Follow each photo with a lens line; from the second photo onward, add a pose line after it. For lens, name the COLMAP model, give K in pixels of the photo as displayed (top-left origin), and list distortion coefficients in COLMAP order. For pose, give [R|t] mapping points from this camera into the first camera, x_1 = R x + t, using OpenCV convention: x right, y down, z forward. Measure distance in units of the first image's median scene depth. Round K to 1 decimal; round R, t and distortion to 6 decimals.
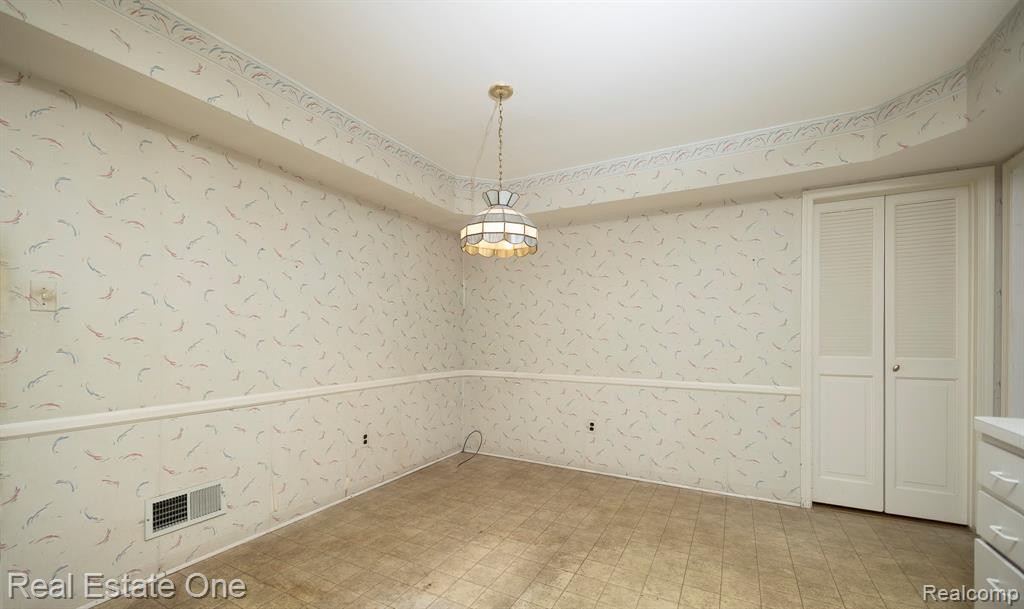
lens RADIAL K [[409.8, 0, 512.3], [0, 409.8, 337.0], [0, 0, 1]] dist [0.003834, -0.000099]
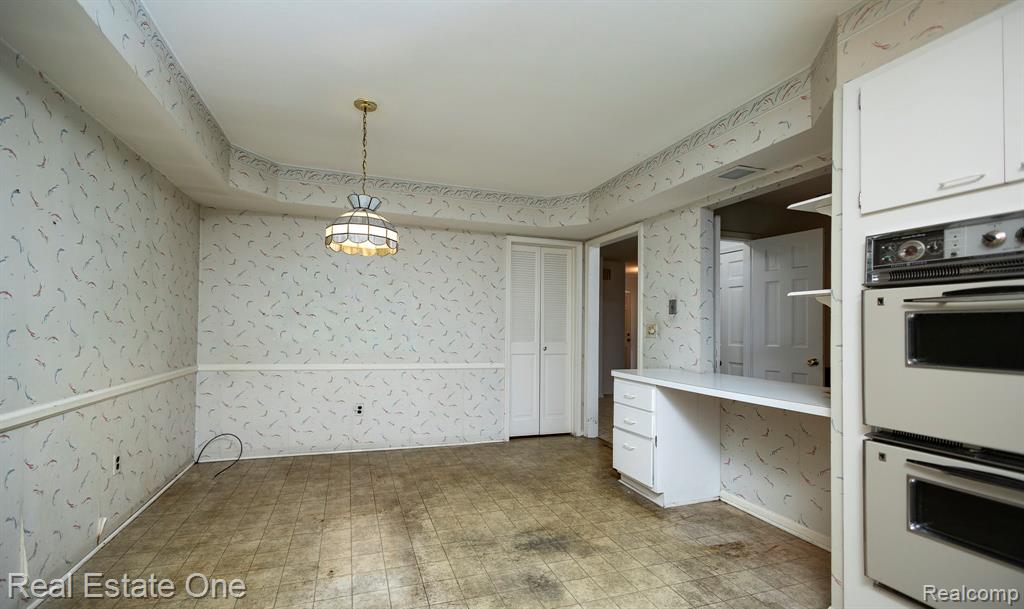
lens RADIAL K [[404.3, 0, 468.7], [0, 404.3, 322.8], [0, 0, 1]] dist [-0.000806, -0.000301]
pose [[0.709382, 0.019467, 0.704555, -0.476852], [-0.012417, 0.999809, -0.015123, -0.002575], [-0.704715, 0.001980, 0.709488, 0.032041]]
